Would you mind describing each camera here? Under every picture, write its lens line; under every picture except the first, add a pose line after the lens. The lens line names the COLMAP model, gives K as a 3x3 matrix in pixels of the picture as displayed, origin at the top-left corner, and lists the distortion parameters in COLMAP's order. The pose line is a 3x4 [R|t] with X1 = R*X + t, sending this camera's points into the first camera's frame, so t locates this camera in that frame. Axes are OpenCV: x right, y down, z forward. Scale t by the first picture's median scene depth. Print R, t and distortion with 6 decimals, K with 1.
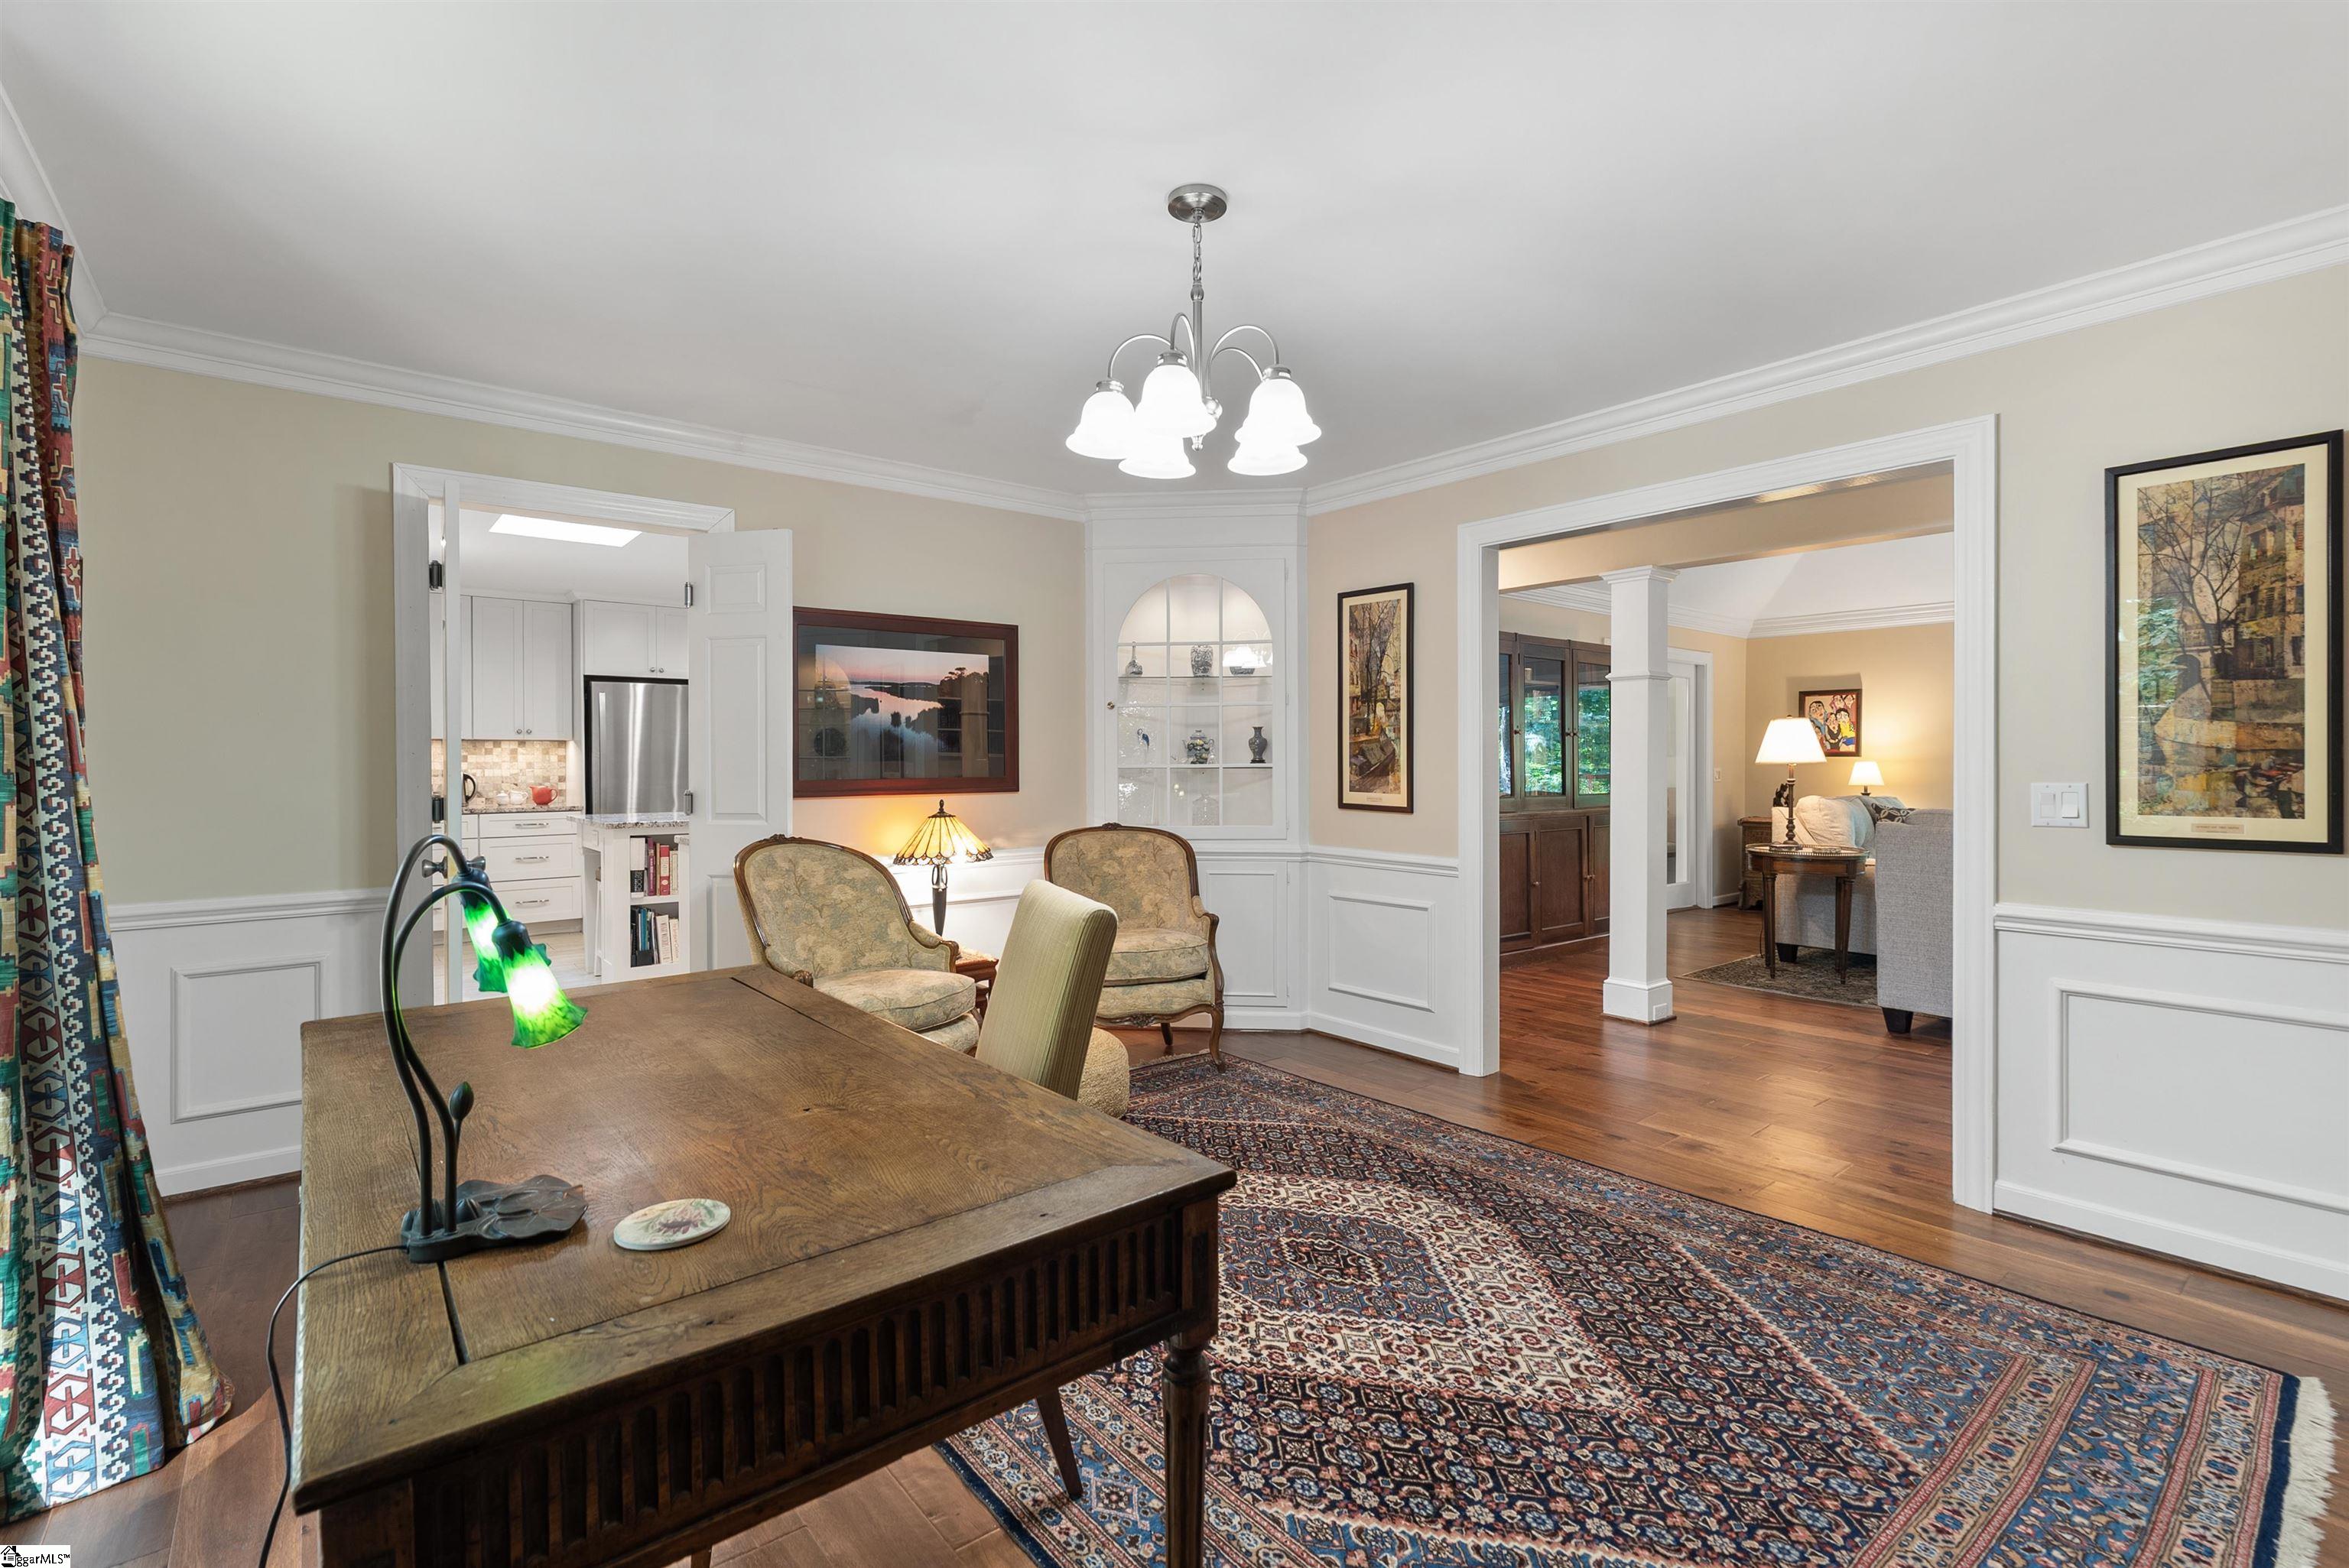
lens RADIAL K [[1071.1, 0, 1173.2], [0, 1071.1, 774.4], [0, 0, 1]] dist [-0.005026, 0.001307]
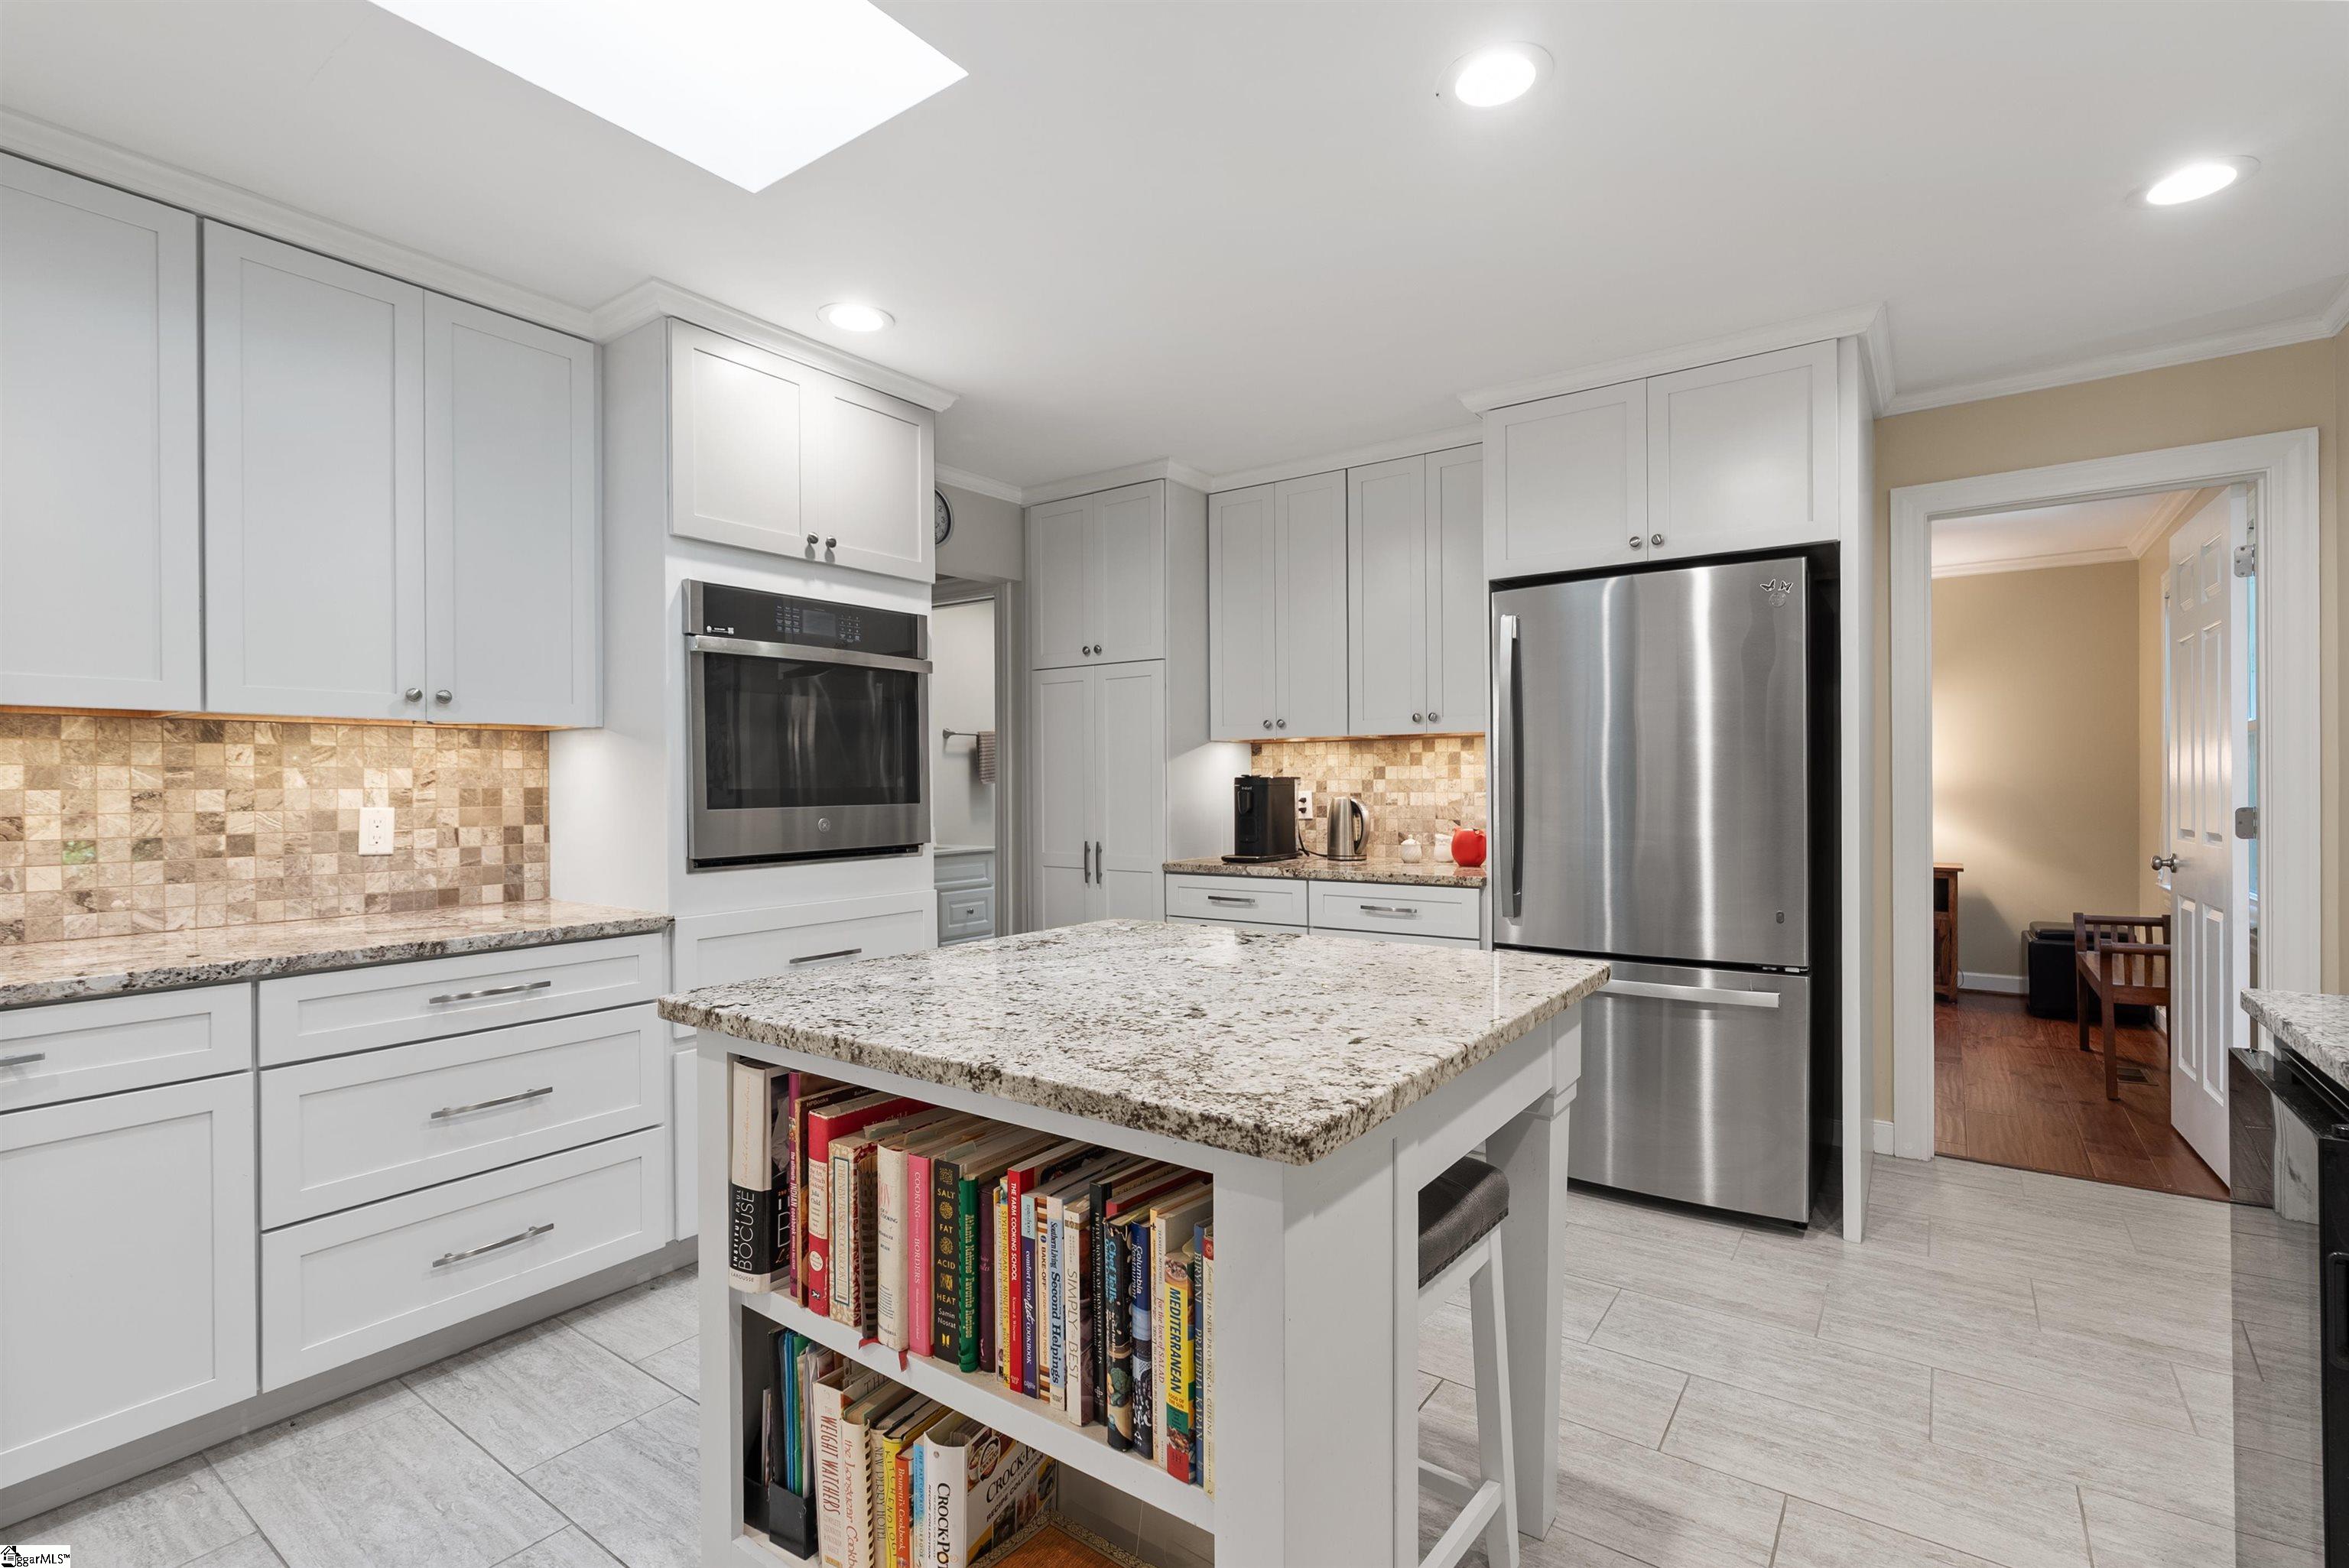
lens RADIAL K [[1071.1, 0, 1184.5], [0, 1071.1, 786.7], [0, 0, 1]] dist [-0.005026, 0.001307]
pose [[0.270155, 0.004605, -0.962806, -0.157023], [-0.007974, 0.999965, 0.002545, -0.007959], [0.962784, 0.006989, 0.270182, 0.742045]]
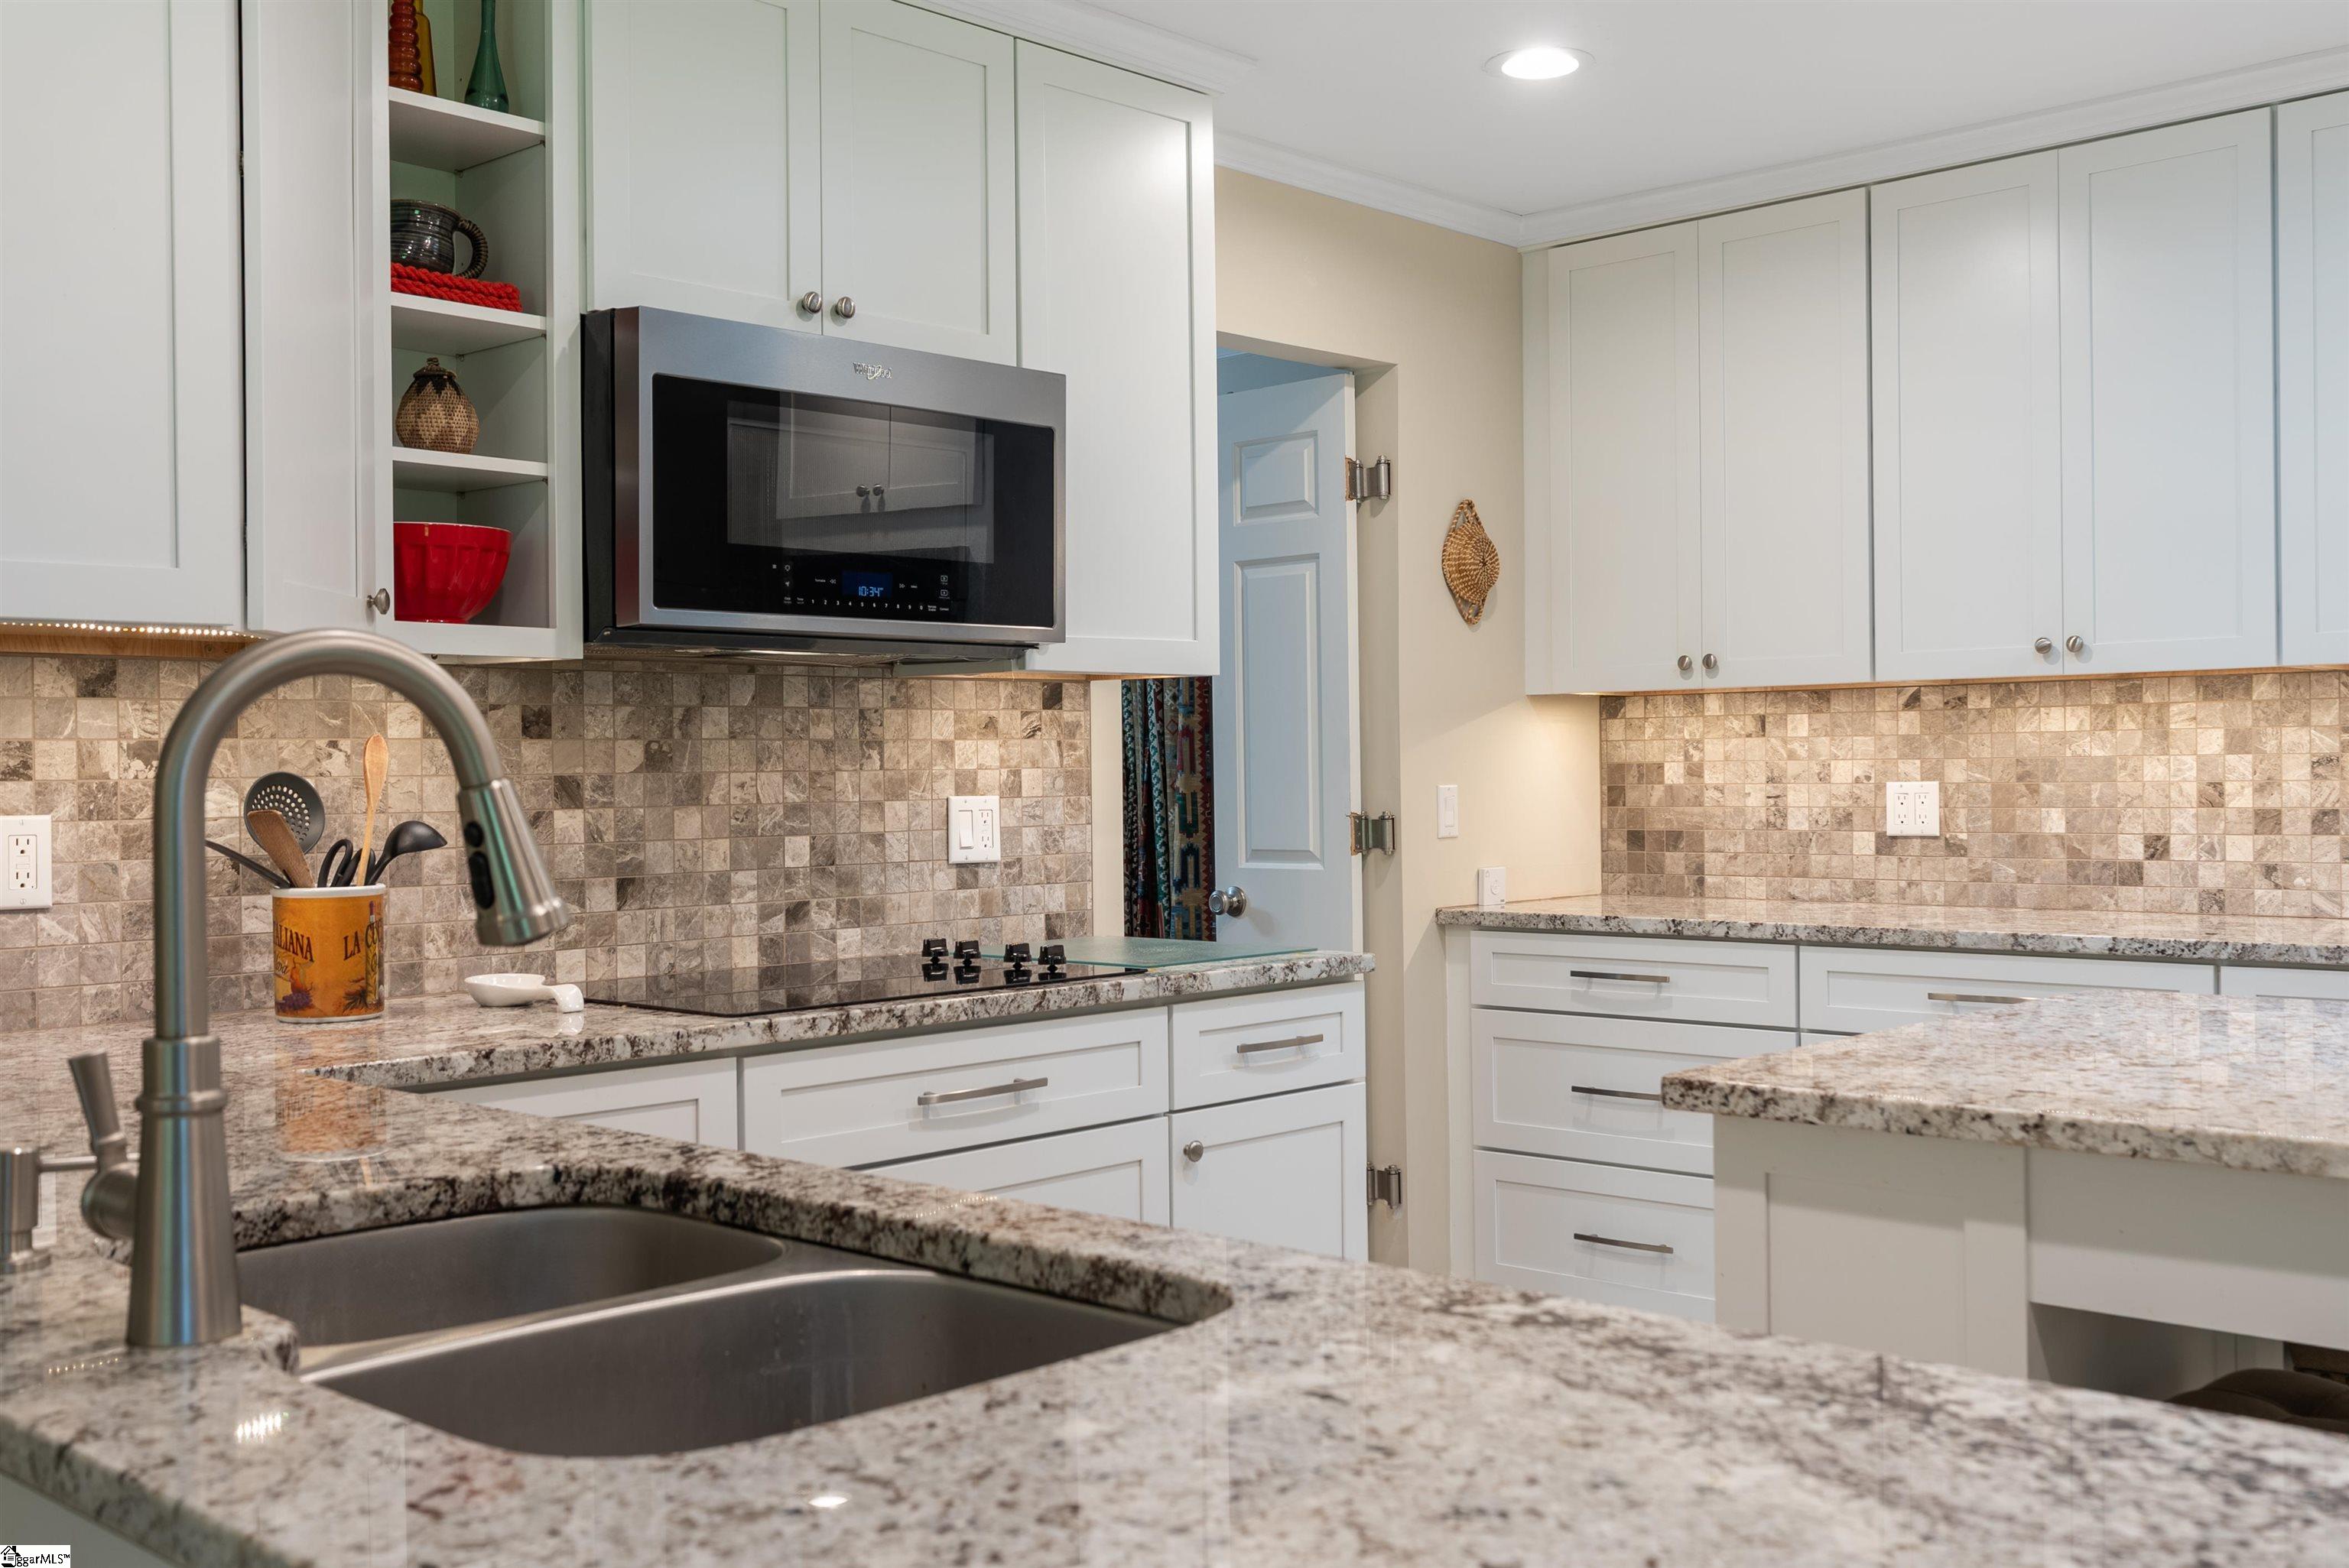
lens RADIAL K [[2326.5, 0, 1188.3], [0, 2326.5, 779.1], [0, 0, 1]] dist [0.009177, 0.000000]
pose [[-0.991289, 0.018187, -0.130442, -0.188225], [0.016030, 0.999717, 0.017565, -0.015853], [0.130724, 0.015321, -0.991300, 1.343870]]
